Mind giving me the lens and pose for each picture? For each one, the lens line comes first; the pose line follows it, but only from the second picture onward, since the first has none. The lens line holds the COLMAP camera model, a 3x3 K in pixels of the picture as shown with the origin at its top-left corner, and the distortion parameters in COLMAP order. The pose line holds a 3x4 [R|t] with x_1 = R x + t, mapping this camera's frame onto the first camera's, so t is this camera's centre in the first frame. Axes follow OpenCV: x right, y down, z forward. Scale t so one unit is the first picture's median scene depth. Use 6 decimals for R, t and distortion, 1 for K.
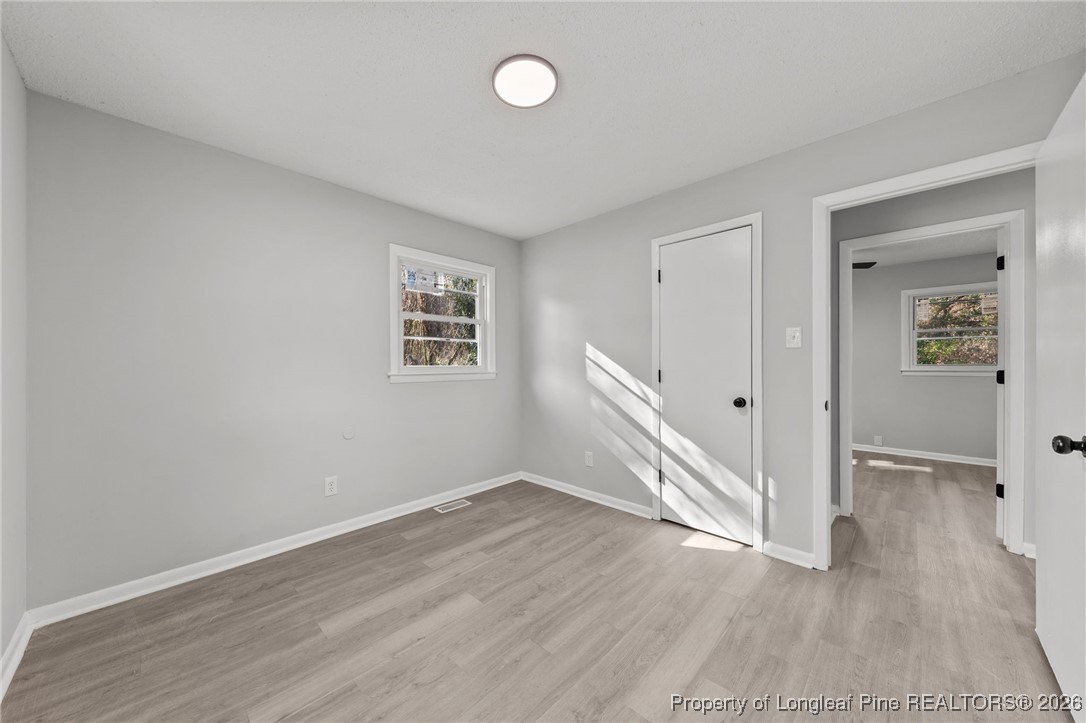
lens RADIAL K [[373.7, 0, 543.0], [0, 373.7, 361.5], [0, 0, 1]] dist [0.016528, -0.005777]
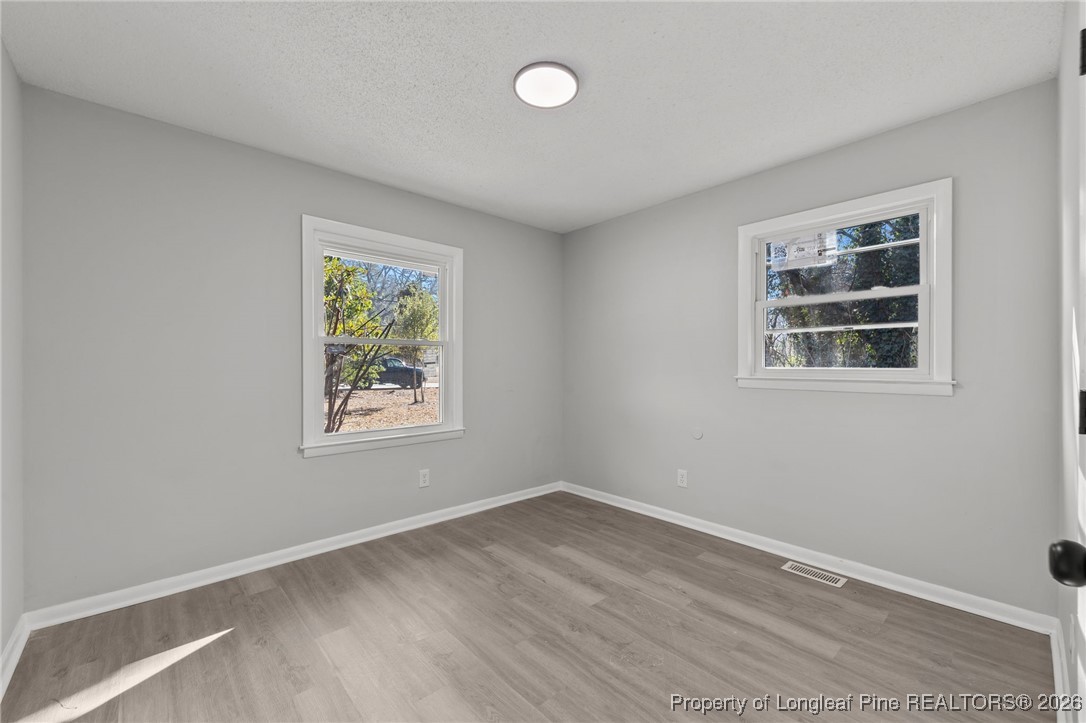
lens RADIAL K [[442.3, 0, 540.7], [0, 442.3, 365.5], [0, 0, 1]] dist [0.000349, -0.000234]
pose [[-0.065675, 0.004774, -0.997830, 0.807836], [0.003946, 0.999982, 0.004524, 0.001214], [0.997833, -0.003641, -0.065693, 0.759422]]
